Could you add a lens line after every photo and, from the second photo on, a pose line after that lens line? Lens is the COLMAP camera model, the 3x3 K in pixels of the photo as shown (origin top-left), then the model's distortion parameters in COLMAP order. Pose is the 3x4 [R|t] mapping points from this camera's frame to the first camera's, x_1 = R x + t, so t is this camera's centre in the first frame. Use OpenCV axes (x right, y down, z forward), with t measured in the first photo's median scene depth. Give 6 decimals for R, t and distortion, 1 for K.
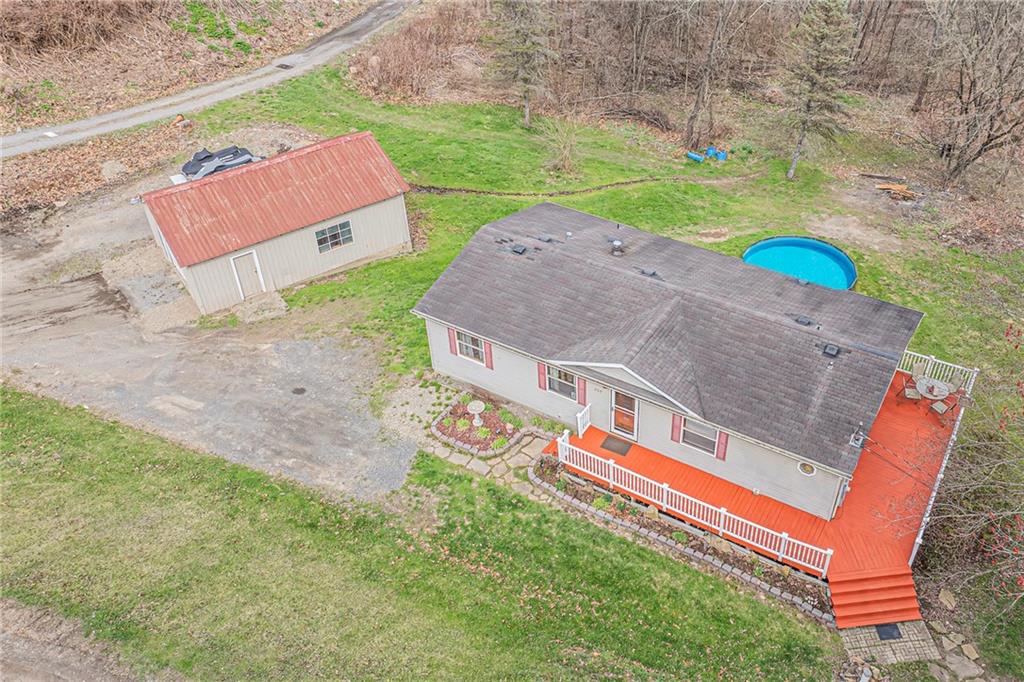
lens RADIAL K [[847.9, 0, 589.1], [0, 847.9, 342.1], [0, 0, 1]] dist [-0.029053, 0.007456]
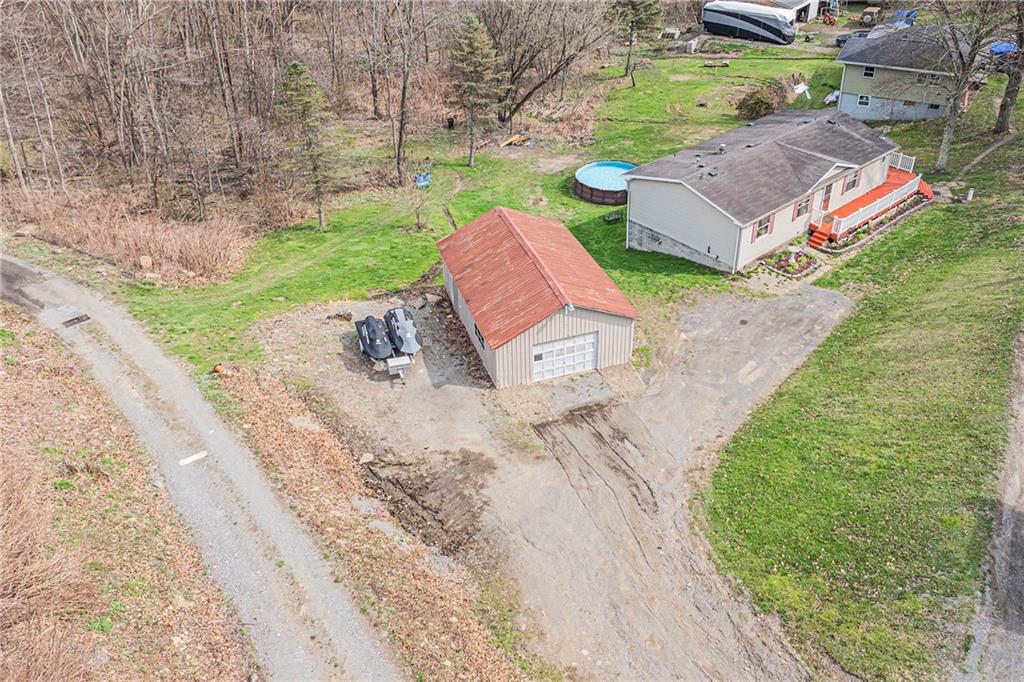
lens RADIAL K [[855.4, 0, 559.1], [0, 855.4, 340.3], [0, 0, 1]] dist [0.003907, -0.064927]
pose [[0.300410, -0.543450, 0.783847, -1.462965], [0.603288, 0.744798, 0.285166, -0.469915], [-0.738781, 0.387219, 0.551601, 0.459585]]
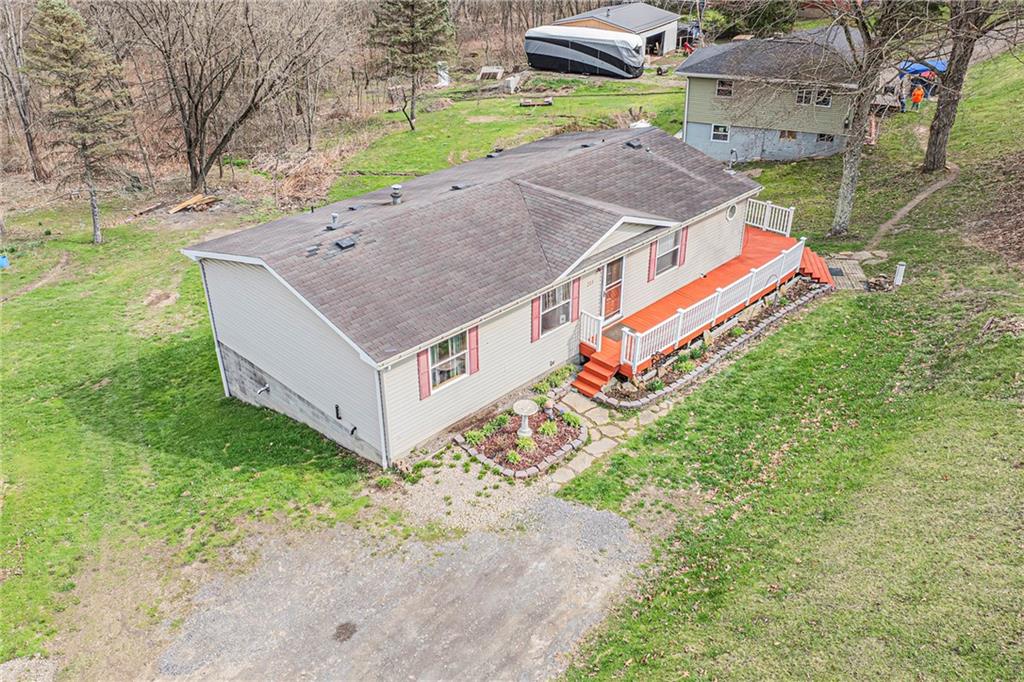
lens RADIAL K [[856.5, 0, 512.0], [0, 856.5, 341.0], [0, 0, 1]] dist [-0.016636, -0.012089]
pose [[0.252585, -0.477258, 0.841680, -0.641421], [0.611914, 0.752628, 0.243130, -0.130922], [-0.749508, 0.453625, 0.482143, 0.580180]]
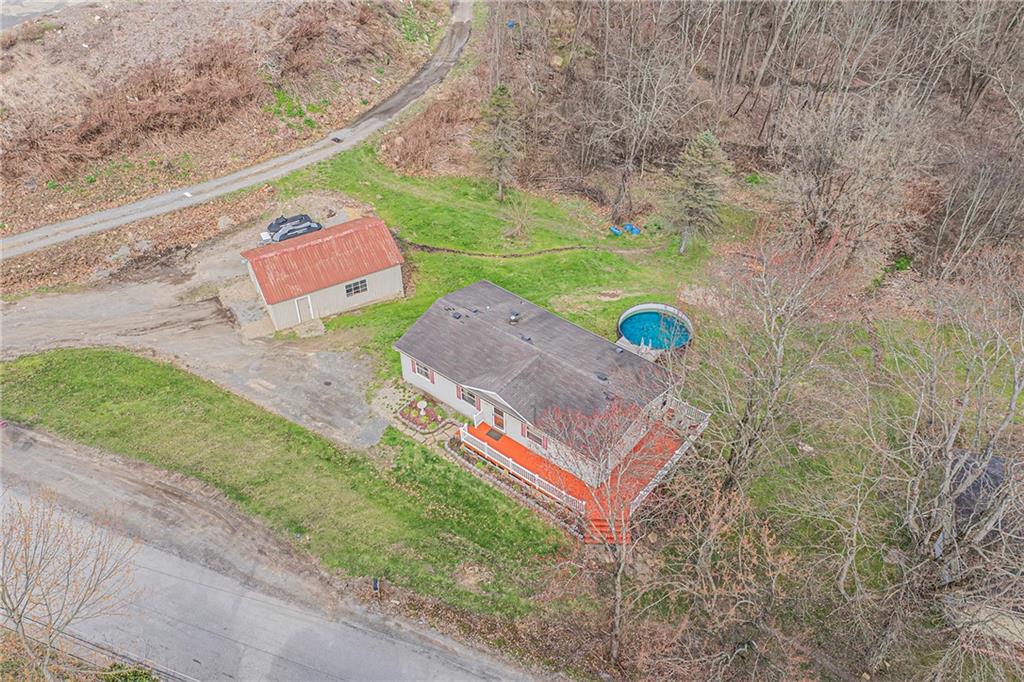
lens RADIAL K [[842.9, 0, 512.0], [0, 842.9, 341.0], [0, 0, 1]] dist [0.004539, -0.138512]
pose [[0.988337, 0.096769, -0.117581, 0.228217], [-0.092114, 0.994758, 0.044406, -0.139642], [0.121262, -0.033057, 0.992070, -0.674397]]
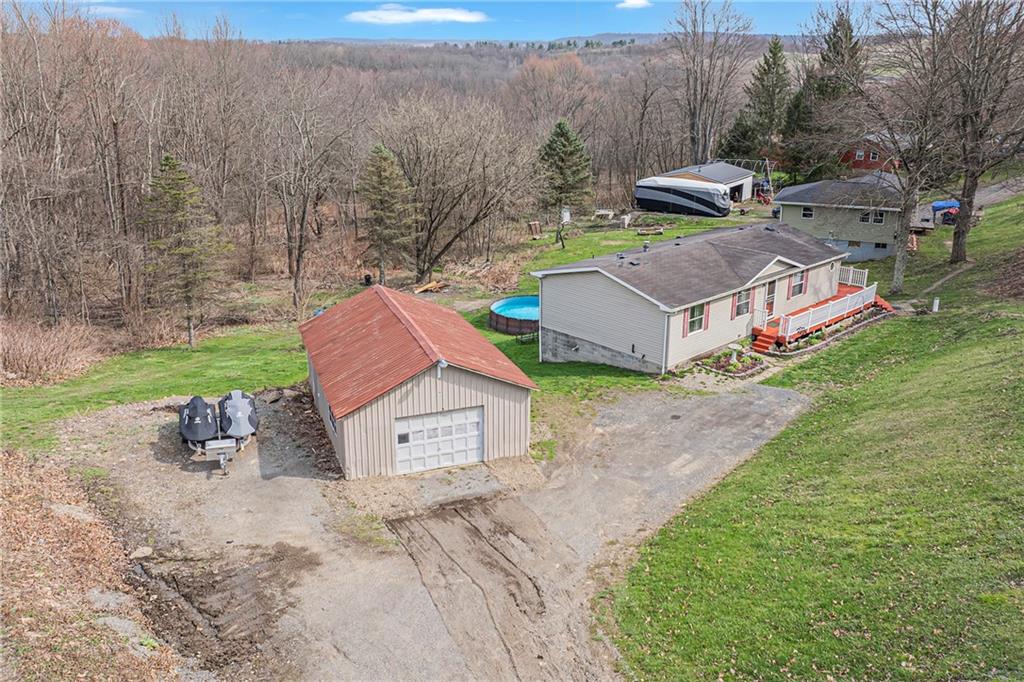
lens RADIAL K [[856.5, 0, 512.0], [0, 856.5, 341.0], [0, 0, 1]] dist [-0.016636, -0.012089]
pose [[0.302750, -0.310787, 0.900974, -1.303945], [0.602116, 0.795159, 0.071961, -0.213500], [-0.738782, 0.520705, 0.427864, 0.617337]]
